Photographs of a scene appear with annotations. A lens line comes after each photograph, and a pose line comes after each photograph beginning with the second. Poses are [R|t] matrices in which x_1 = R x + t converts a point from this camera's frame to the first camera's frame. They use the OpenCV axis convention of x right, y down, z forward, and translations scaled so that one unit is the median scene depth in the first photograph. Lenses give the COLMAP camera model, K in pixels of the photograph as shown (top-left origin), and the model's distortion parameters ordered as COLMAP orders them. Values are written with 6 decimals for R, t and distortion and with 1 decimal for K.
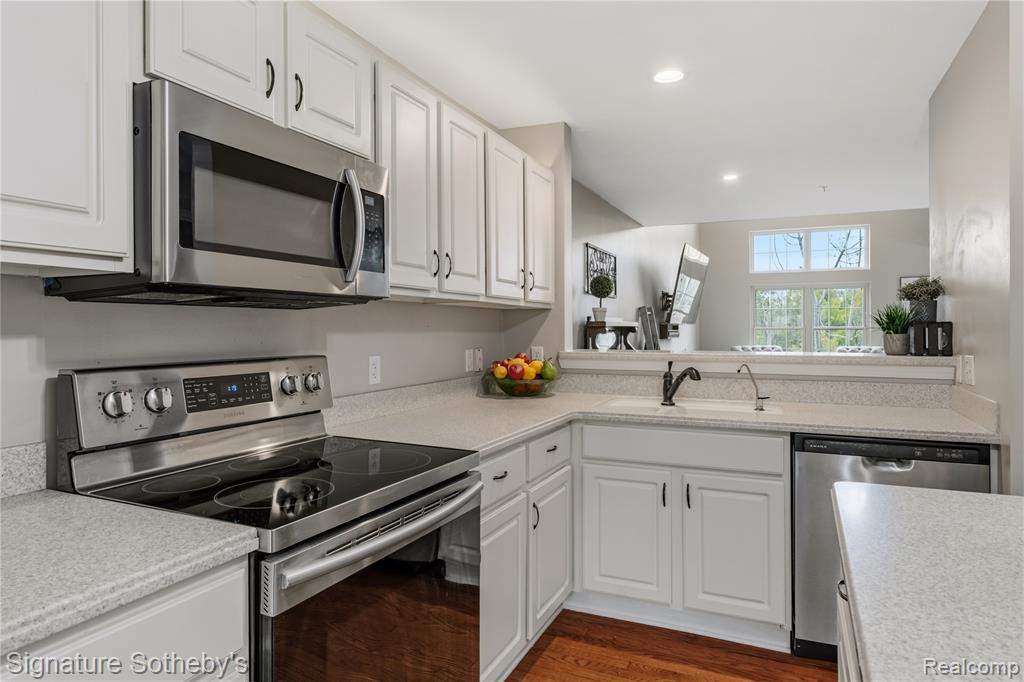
lens RADIAL K [[622.1, 0, 512.7], [0, 622.1, 328.9], [0, 0, 1]] dist [-0.005170, -0.002661]
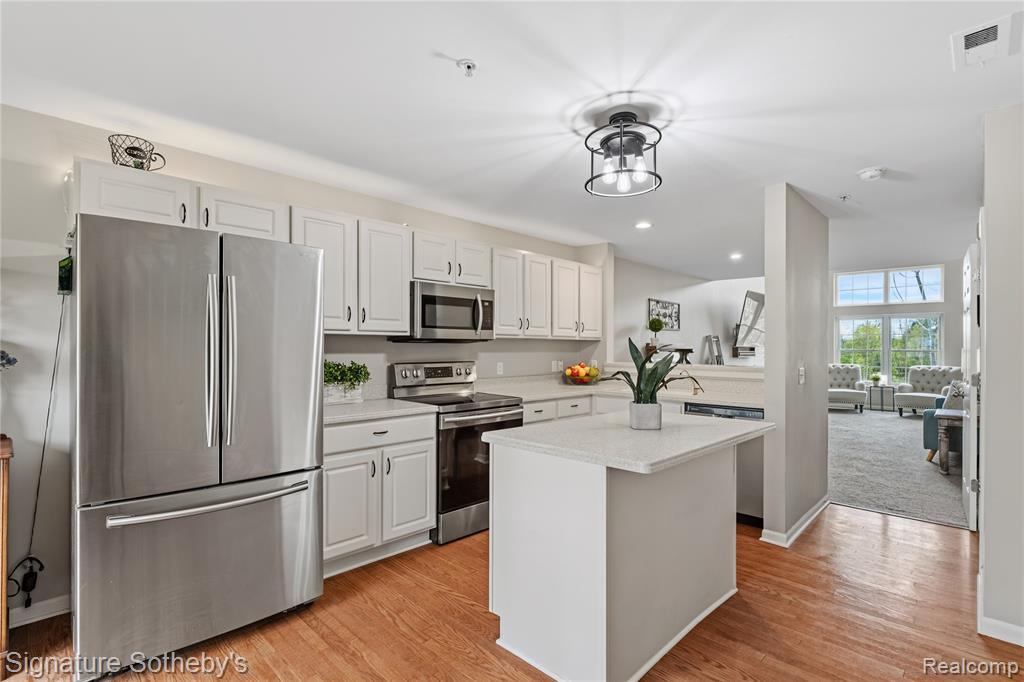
lens RADIAL K [[488.1, 0, 505.5], [0, 488.1, 344.3], [0, 0, 1]] dist [-0.008370, 0.000078]
pose [[0.937596, 0.004127, -0.347701, 0.565963], [-0.006355, 0.999966, -0.005268, -0.019069], [0.347668, 0.007149, 0.937591, -0.925647]]
